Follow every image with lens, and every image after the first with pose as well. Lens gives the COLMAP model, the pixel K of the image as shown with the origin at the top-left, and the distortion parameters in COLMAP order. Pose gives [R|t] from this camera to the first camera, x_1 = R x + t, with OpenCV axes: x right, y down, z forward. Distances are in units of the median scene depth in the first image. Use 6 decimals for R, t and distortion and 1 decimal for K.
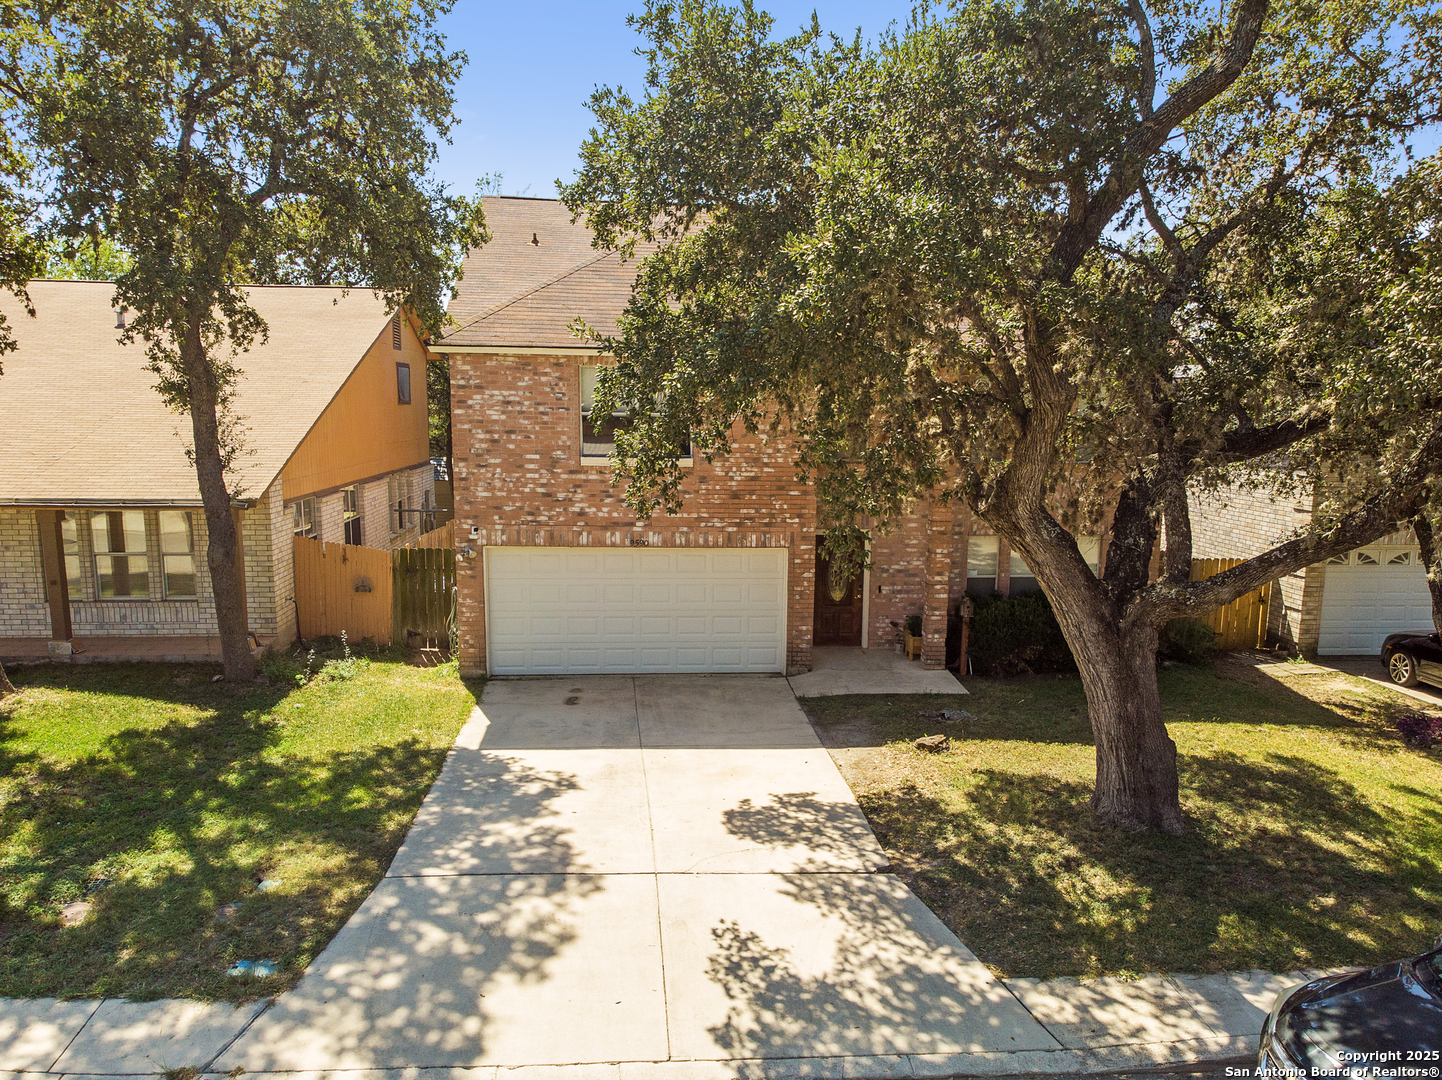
lens RADIAL K [[1108.3, 0, 726.7], [0, 1108.3, 594.7], [0, 0, 1]] dist [-0.019210, -0.000135]
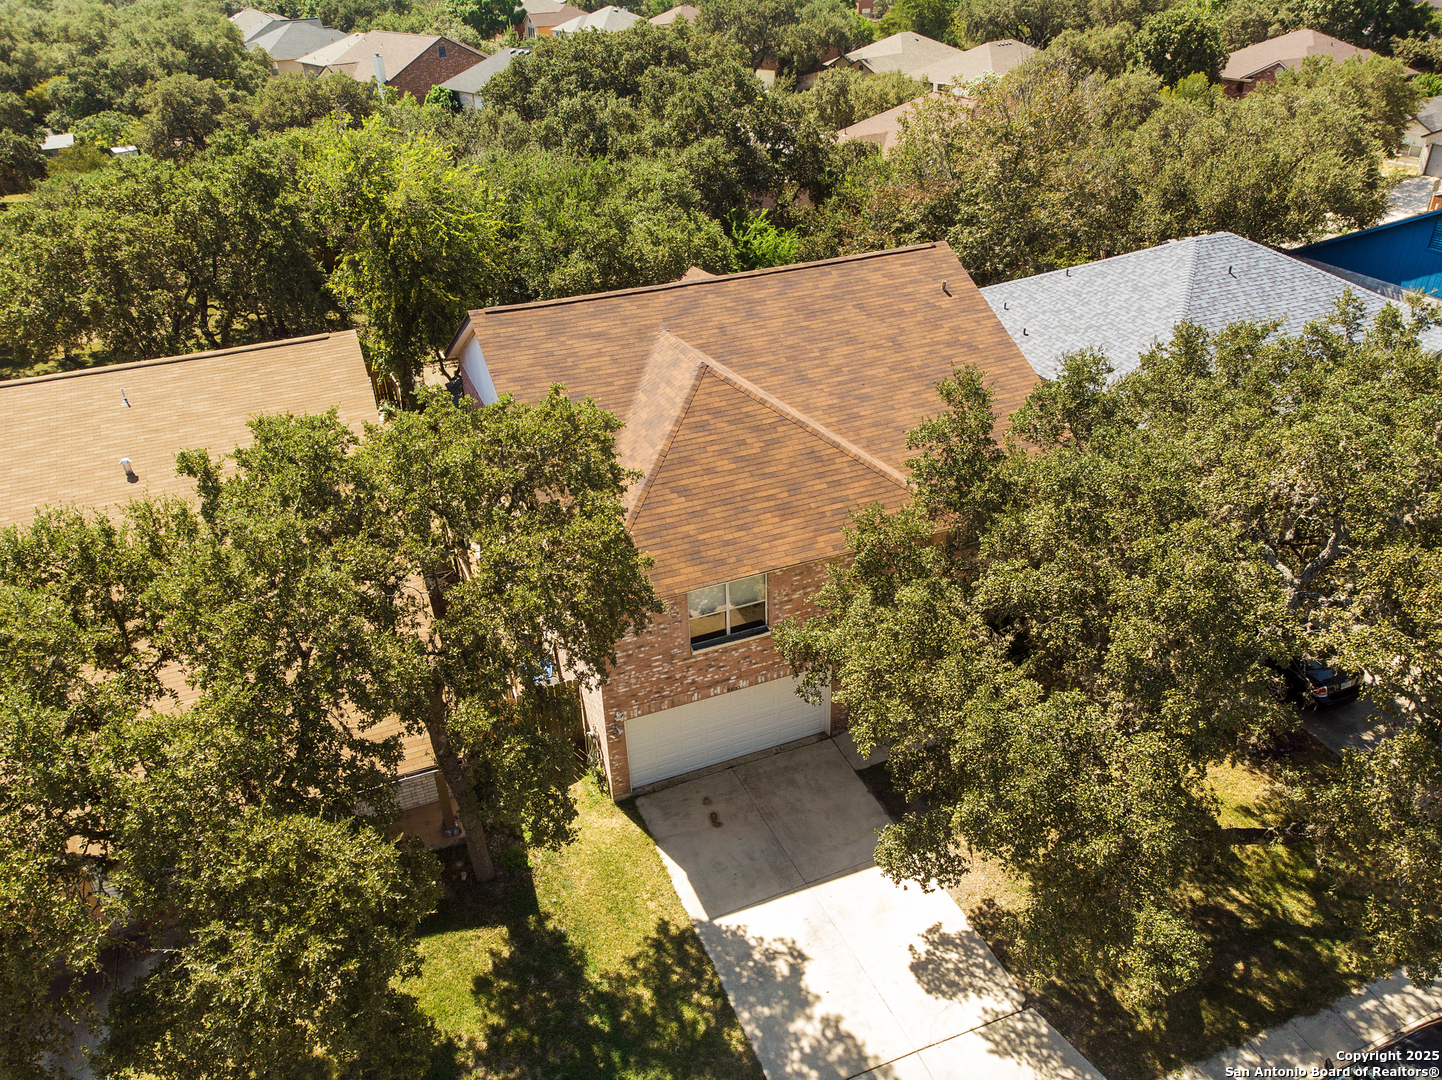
lens RADIAL K [[1099.6, 0, 691.3], [0, 1099.6, 456.3], [0, 0, 1]] dist [-0.005427, 0.009841]
pose [[0.957564, -0.169801, 0.232894, -0.484492], [0.096773, 0.950540, 0.295142, -0.892201], [-0.271490, -0.260079, 0.926635, -0.208203]]
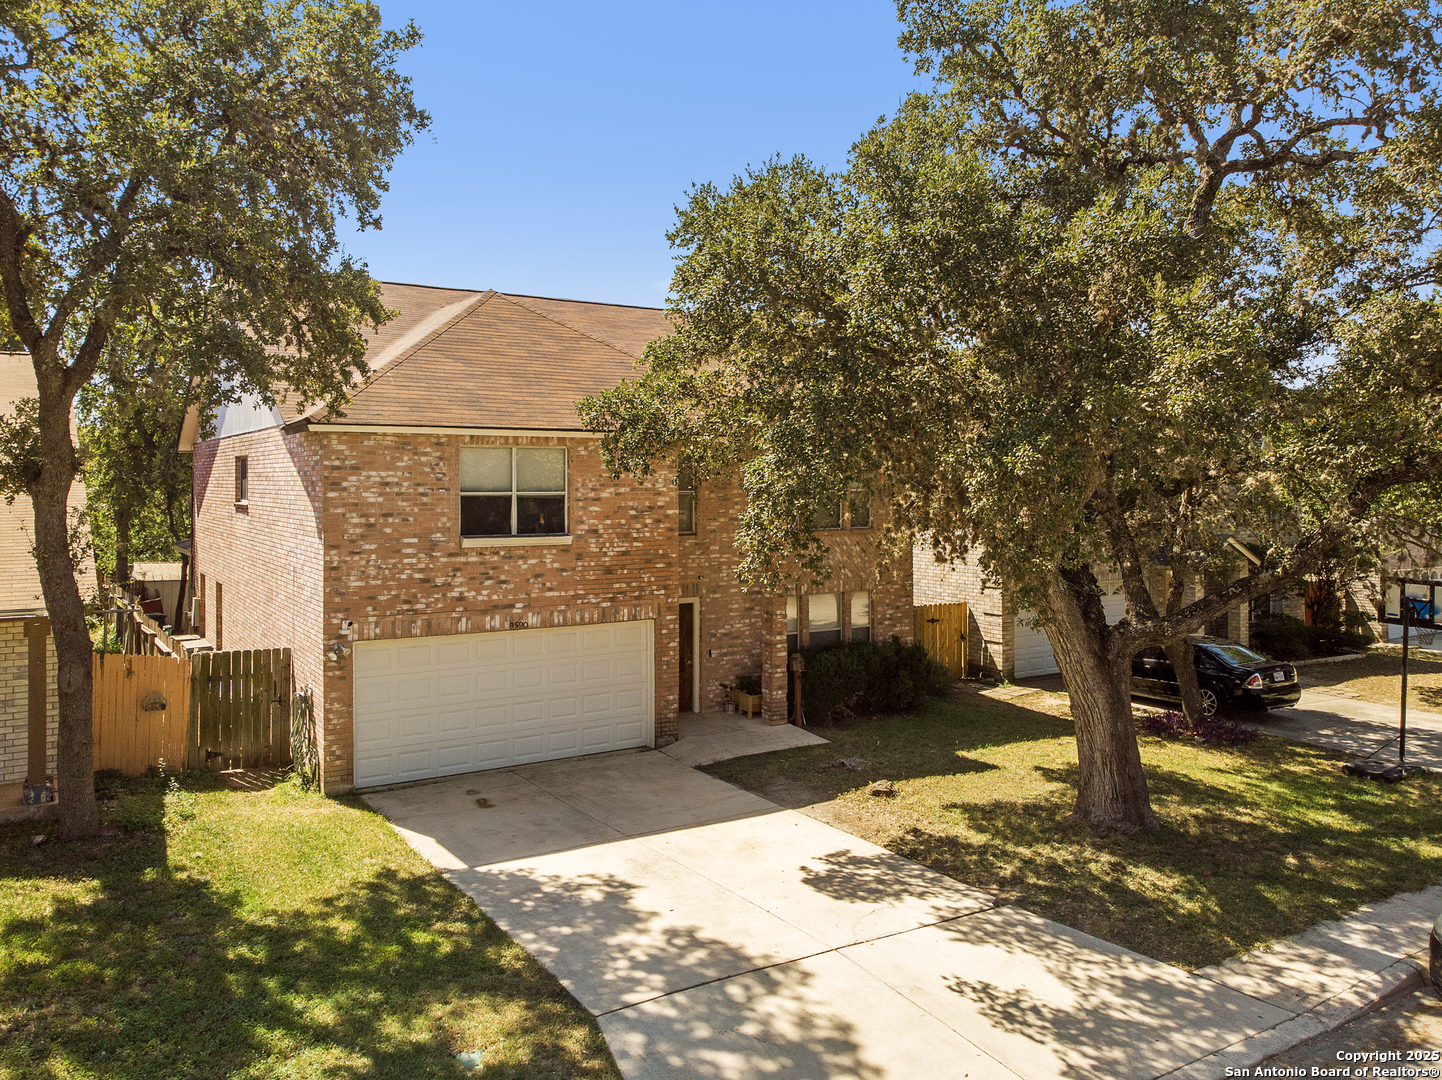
lens RADIAL K [[1099.6, 0, 691.3], [0, 1099.6, 456.3], [0, 0, 1]] dist [-0.005427, 0.009841]
pose [[0.893652, -0.006177, 0.448717, -0.456555], [0.091137, 0.981566, -0.167994, -0.020276], [-0.439408, 0.191023, 0.877742, 0.080099]]
